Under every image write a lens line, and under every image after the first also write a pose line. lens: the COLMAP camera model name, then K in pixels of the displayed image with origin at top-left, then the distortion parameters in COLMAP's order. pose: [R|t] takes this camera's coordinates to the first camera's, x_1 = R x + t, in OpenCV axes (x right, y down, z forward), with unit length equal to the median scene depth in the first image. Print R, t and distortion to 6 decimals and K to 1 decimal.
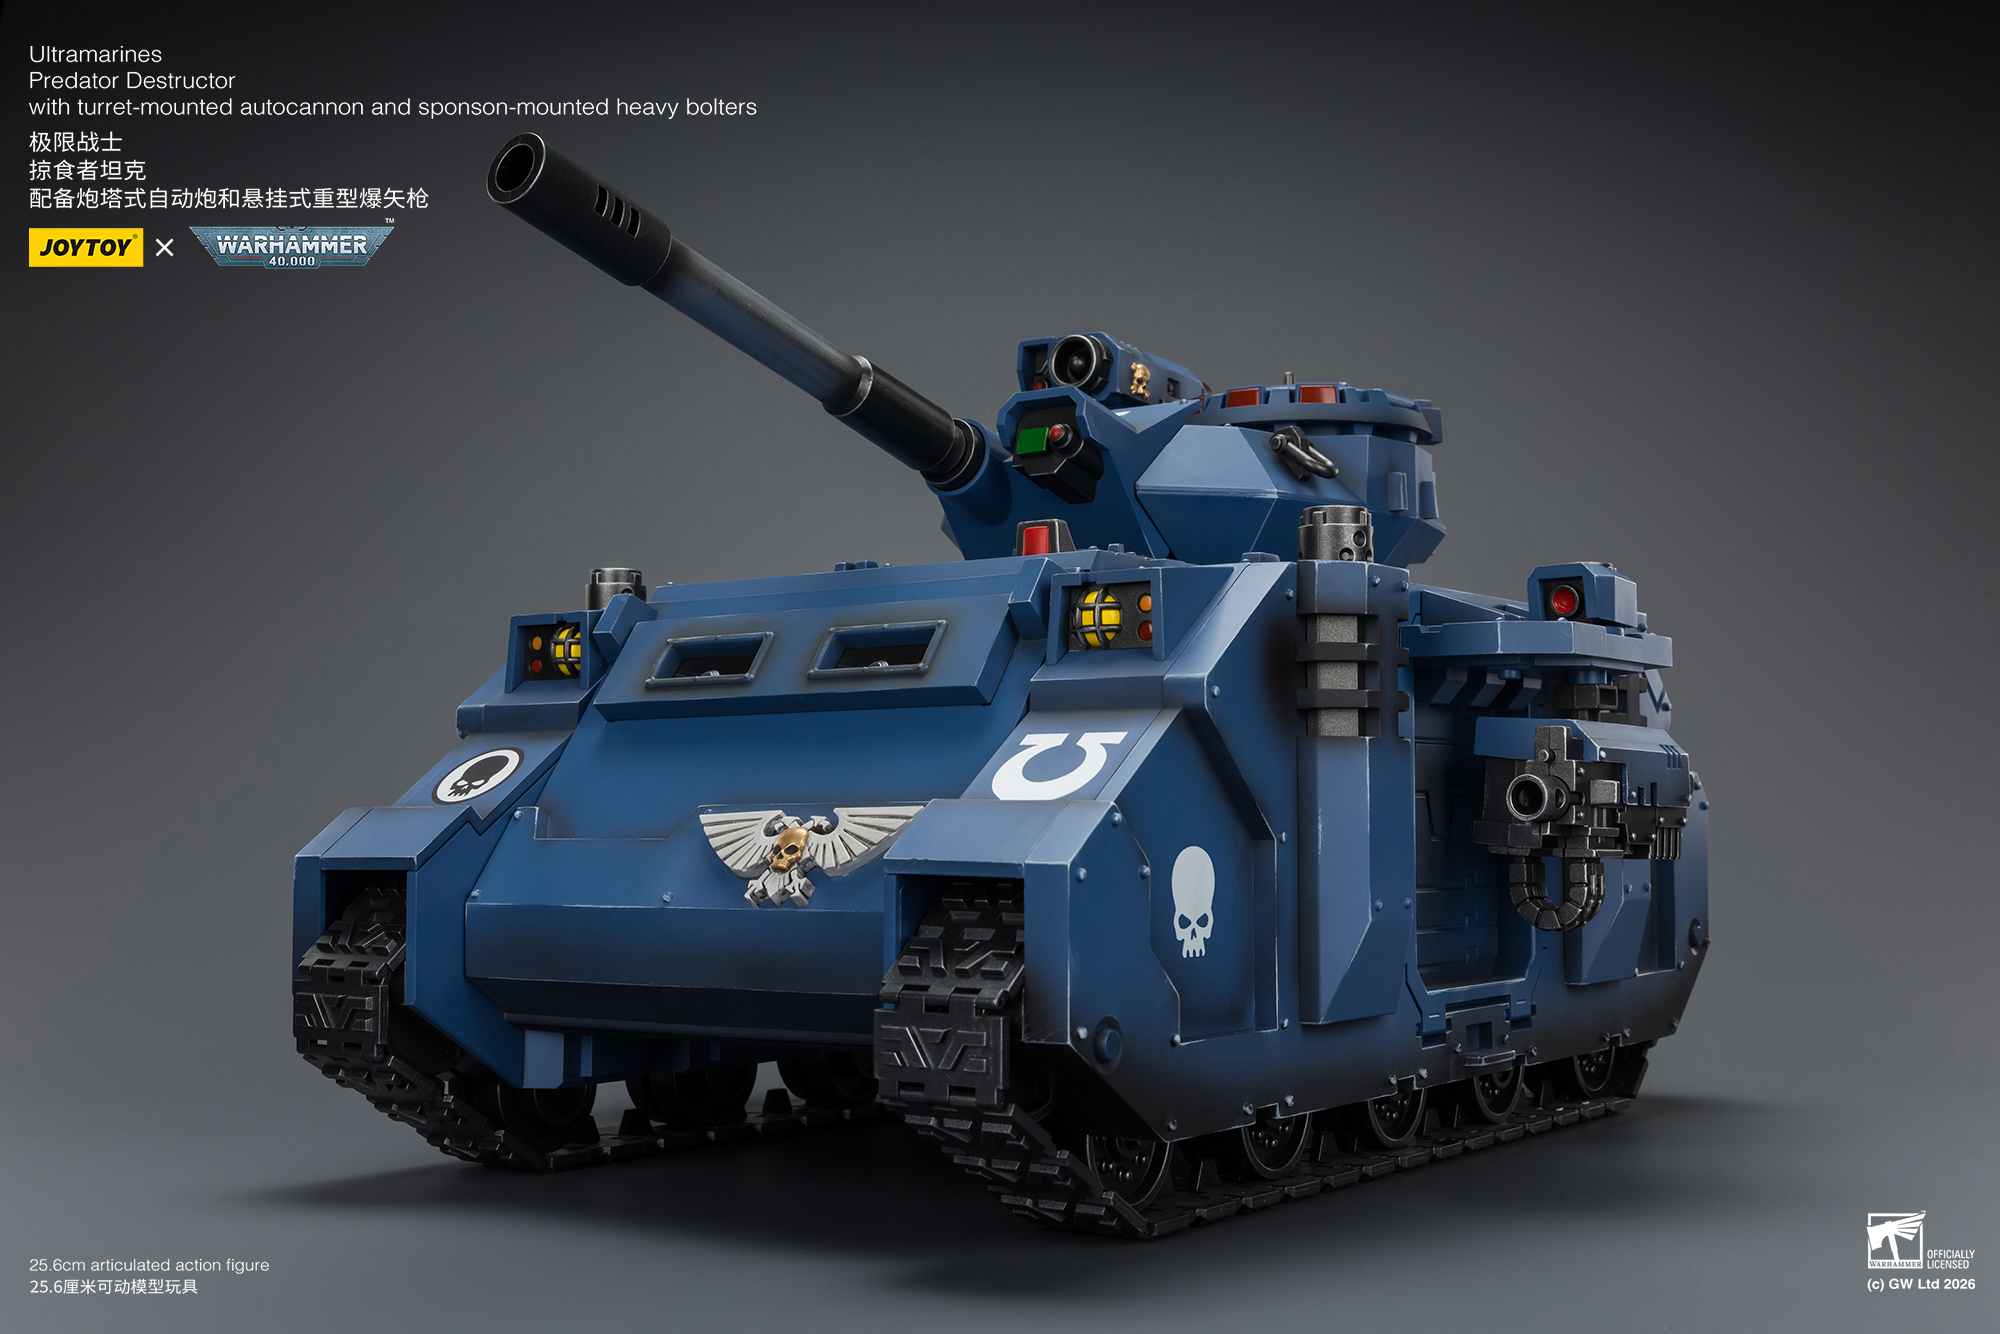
lens RADIAL K [[2400.3, 0, 919.0], [0, 2400.3, 671.5], [0, 0, 1]] dist [-0.086287, 0.629449]
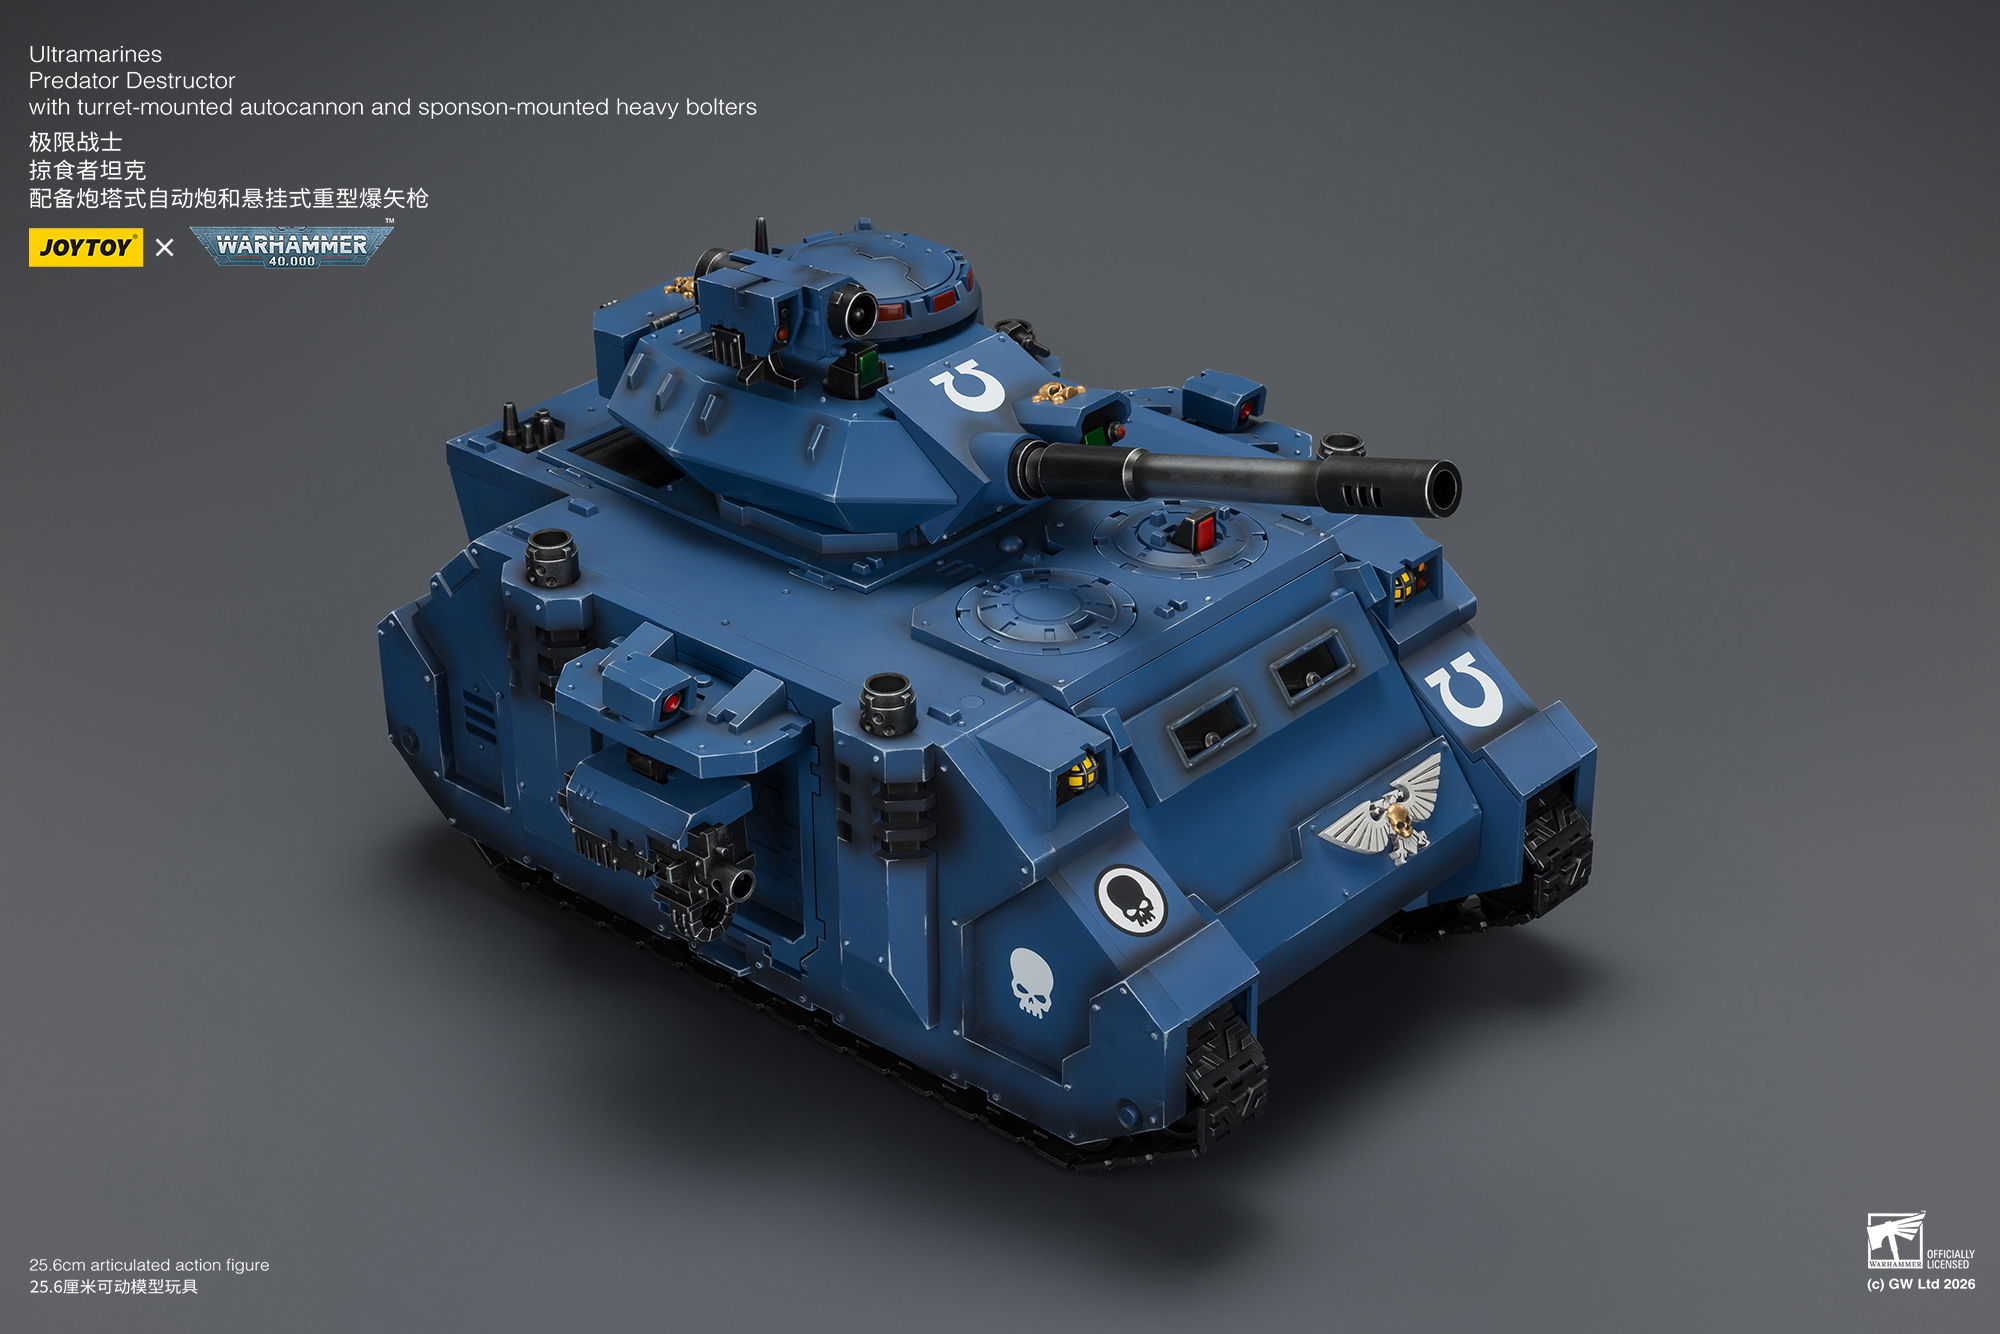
lens RADIAL K [[3814.3, 0, 1000.0], [0, 3814.3, 667.0], [0, 0, 1]] dist [0.035346, 0.040796]
pose [[0.089210, -0.475891, 0.874968, -2.056209], [-0.053501, 0.874913, 0.481315, -1.111000], [-0.994575, -0.089749, 0.052590, 1.102375]]
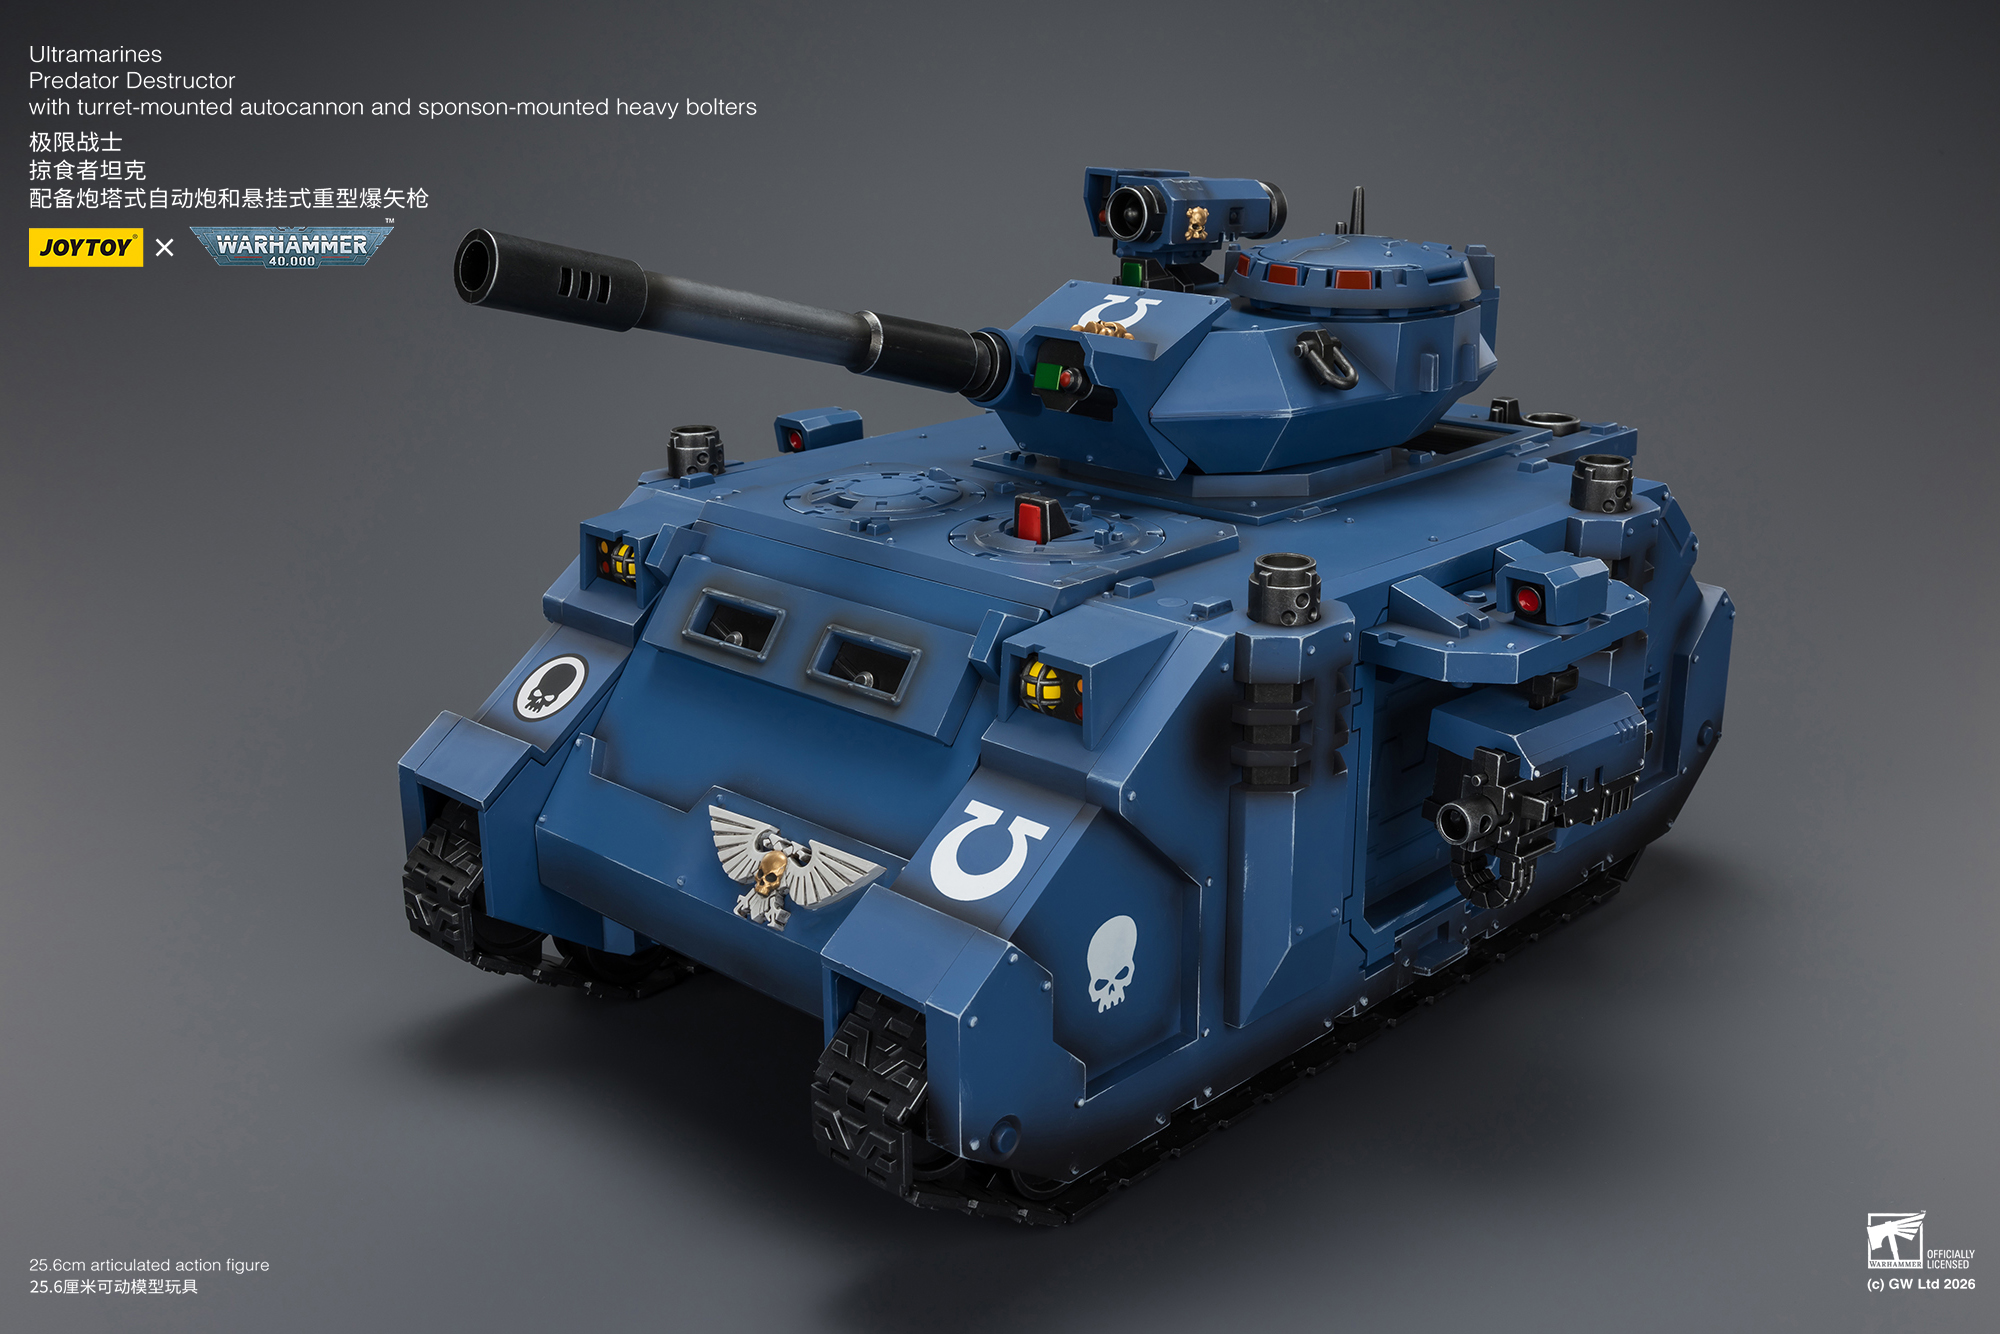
lens RADIAL K [[2096.5, 0, 1000.0], [0, 2096.5, 667.0], [0, 0, 1]] dist [0.003875, -0.001122]
pose [[0.991611, 0.031411, -0.125383, 0.170229], [0.017755, 0.927728, 0.372834, -0.374745], [0.128033, -0.371932, 0.919388, 0.134190]]
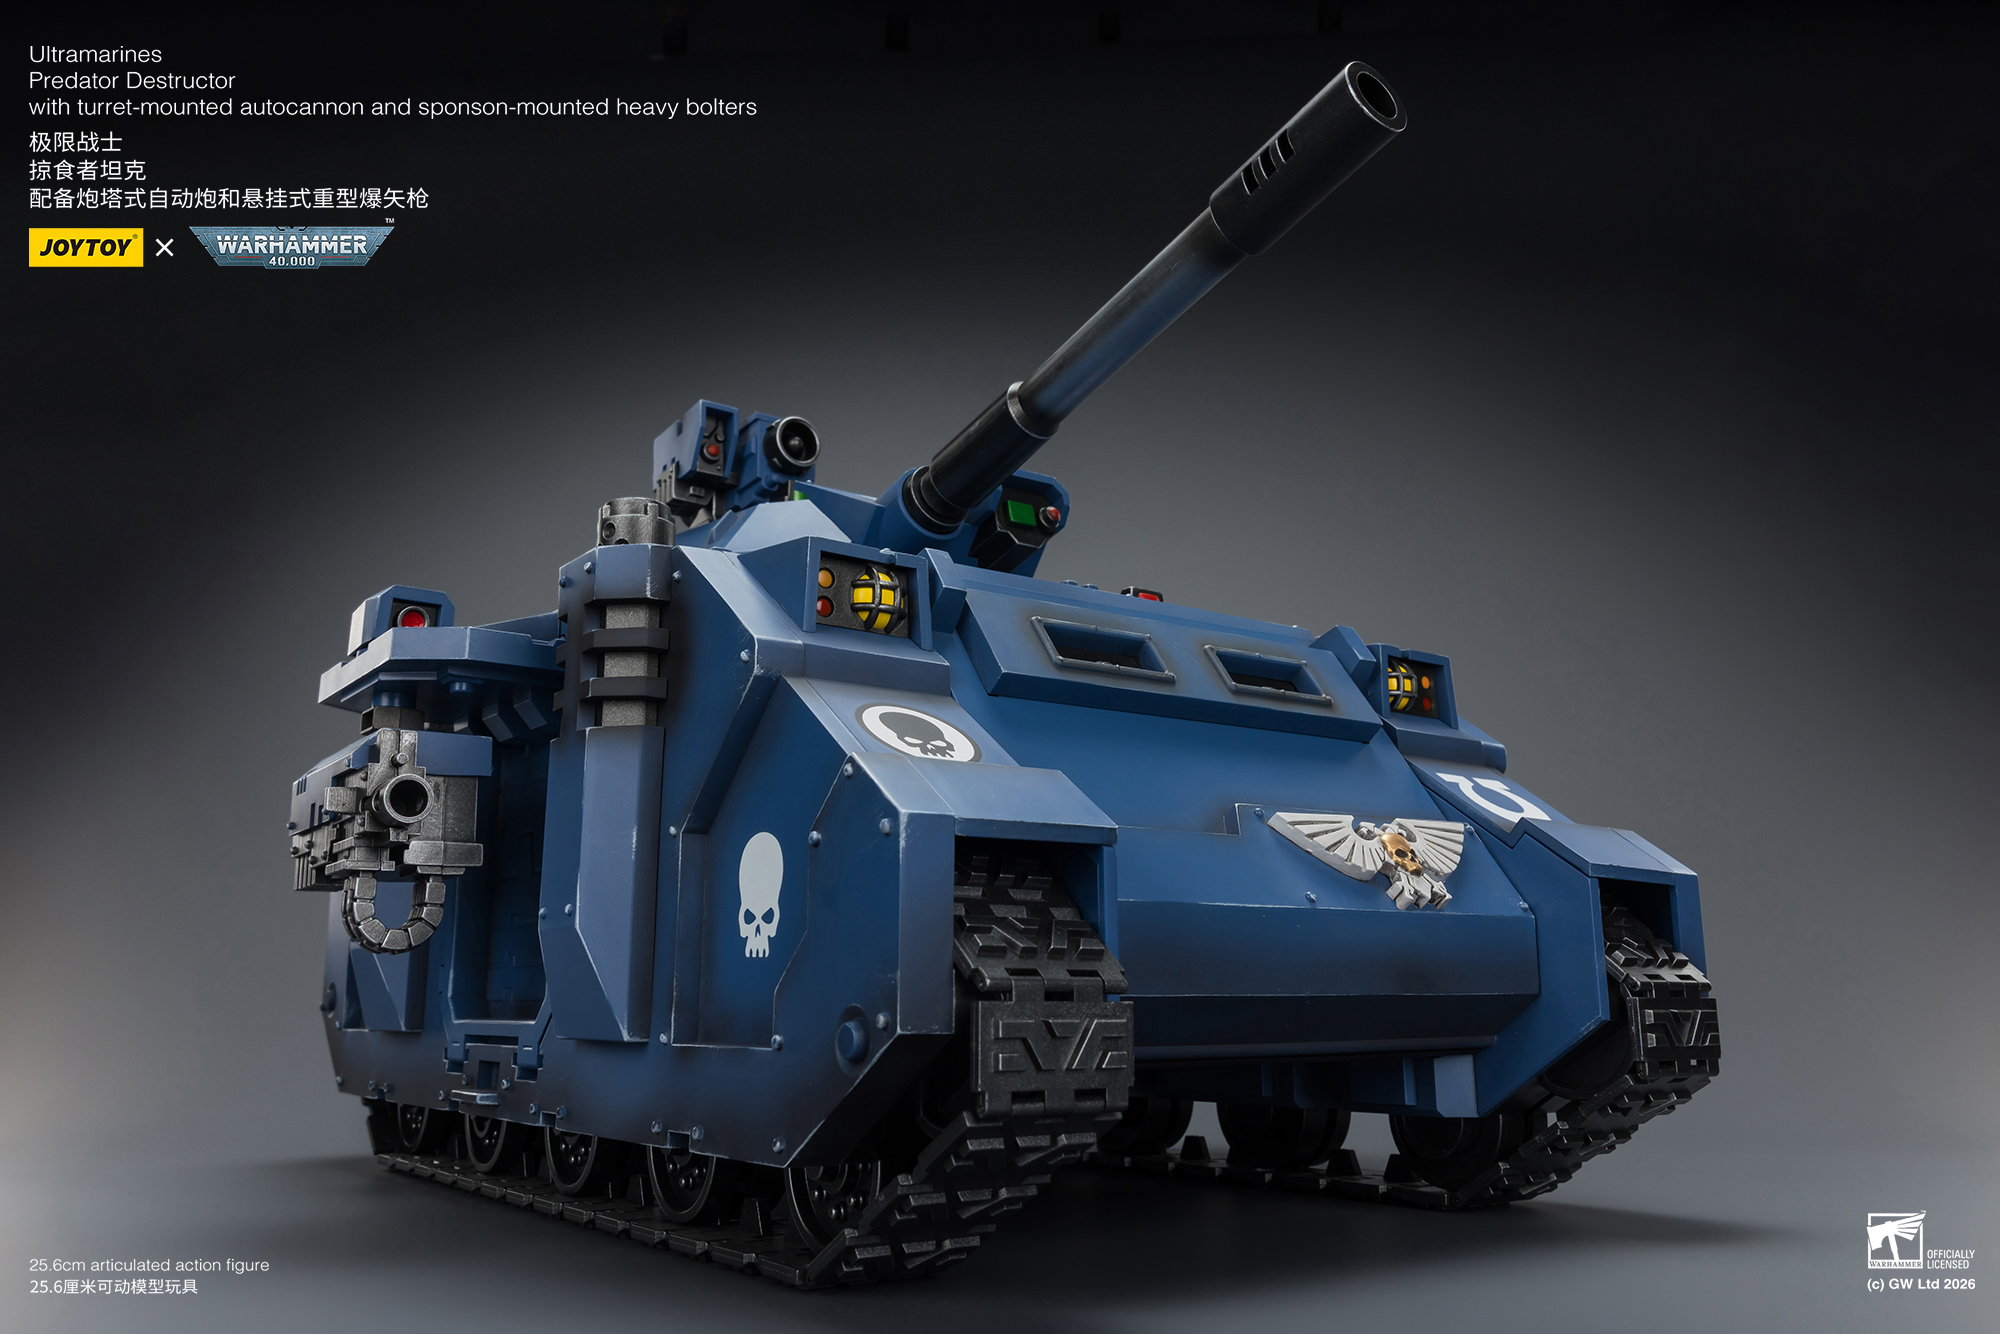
lens RADIAL K [[1562.9, 0, 1000.0], [0, 1562.9, 667.0], [0, 0, 1]] dist [-0.000275, 0.001906]
pose [[0.298043, 0.202458, 0.932835, -0.717677], [-0.057066, 0.979280, -0.194305, 0.131321], [-0.952845, 0.004678, 0.303421, 0.936087]]
